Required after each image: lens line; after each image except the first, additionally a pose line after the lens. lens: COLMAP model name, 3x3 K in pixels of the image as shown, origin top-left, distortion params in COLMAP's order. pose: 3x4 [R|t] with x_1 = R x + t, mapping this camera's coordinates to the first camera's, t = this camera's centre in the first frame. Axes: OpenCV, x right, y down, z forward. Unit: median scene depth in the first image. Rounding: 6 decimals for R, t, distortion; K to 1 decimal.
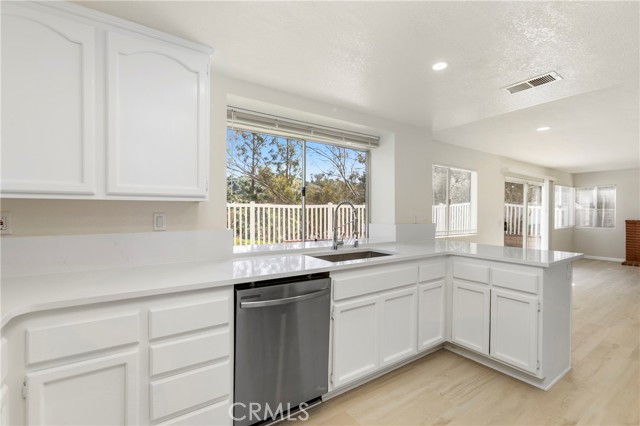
lens RADIAL K [[291.0, 0, 325.6], [0, 291.0, 213.1], [0, 0, 1]] dist [-0.013052, 0.003446]
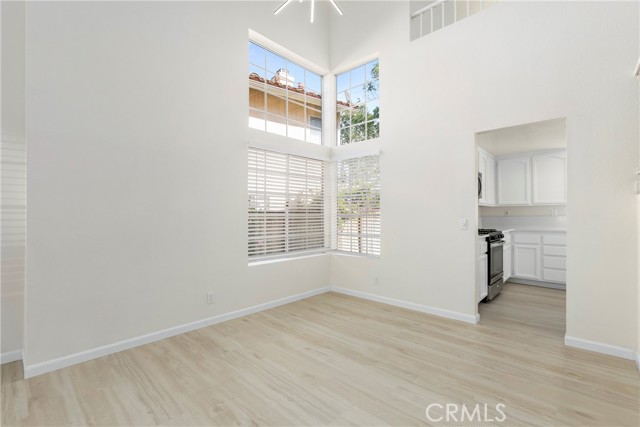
lens RADIAL K [[291.0, 0, 317.2], [0, 291.0, 214.3], [0, 0, 1]] dist [-0.013052, 0.003446]
pose [[0.199744, -0.006219, -0.979828, 2.363918], [0.001770, 0.999981, -0.005986, 0.078665], [0.979846, -0.000539, 0.199751, -2.478477]]
